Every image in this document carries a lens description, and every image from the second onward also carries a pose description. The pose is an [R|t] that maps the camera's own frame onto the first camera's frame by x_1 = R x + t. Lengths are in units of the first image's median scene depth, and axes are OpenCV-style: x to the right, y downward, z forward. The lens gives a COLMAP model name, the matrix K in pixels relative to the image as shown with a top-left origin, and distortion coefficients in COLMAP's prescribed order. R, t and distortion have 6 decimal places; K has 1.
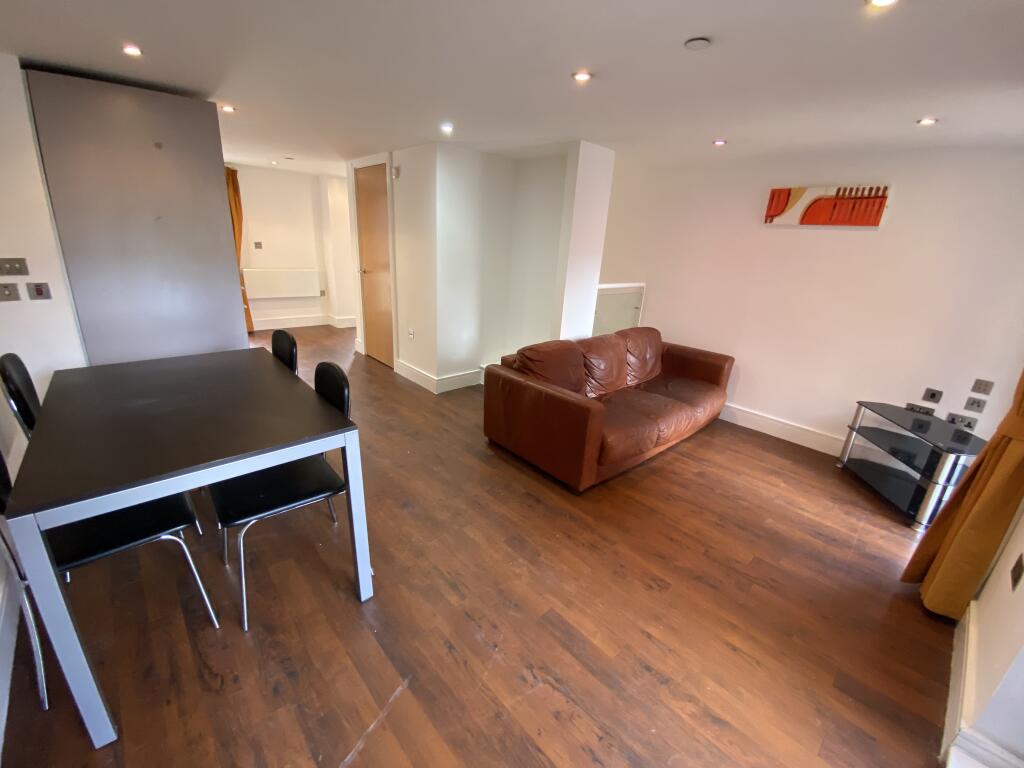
lens RADIAL K [[413.6, 0, 508.9], [0, 413.6, 381.4], [0, 0, 1]] dist [0.032423, -0.025962]
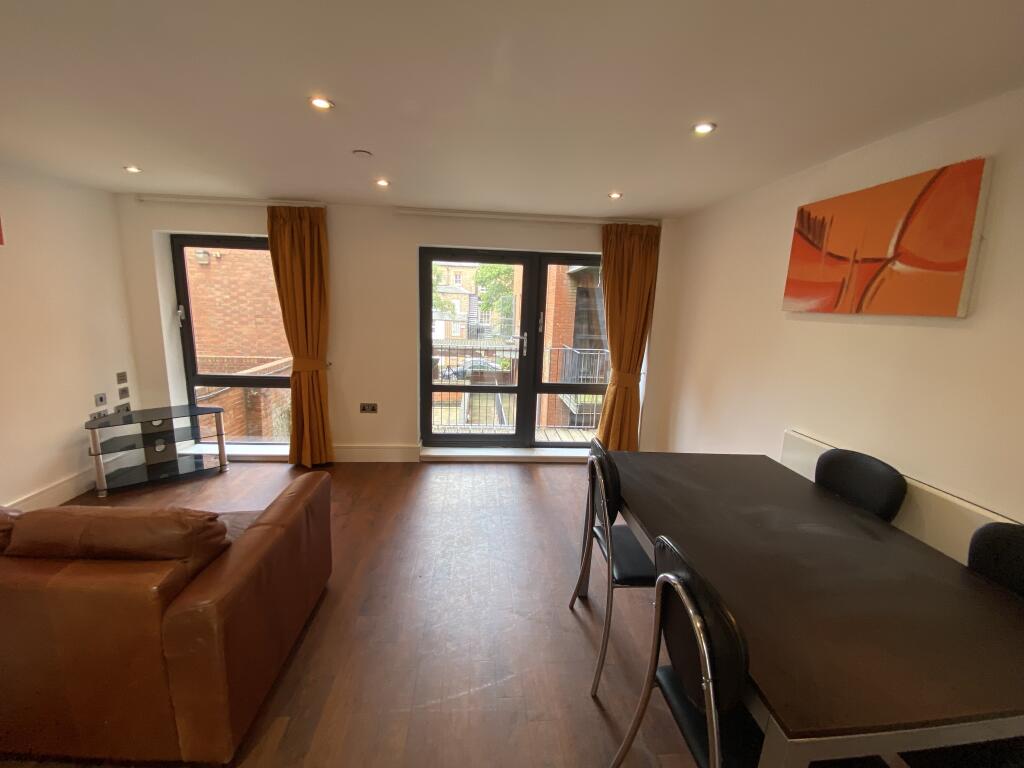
lens RADIAL K [[409.0, 0, 501.4], [0, 409.0, 384.6], [0, 0, 1]] dist [0.000139, -0.016825]
pose [[-0.777829, -0.206822, 0.593470, -0.674059], [0.118035, 0.879422, 0.461178, -0.544766], [-0.617293, 0.428768, -0.659627, 1.494464]]
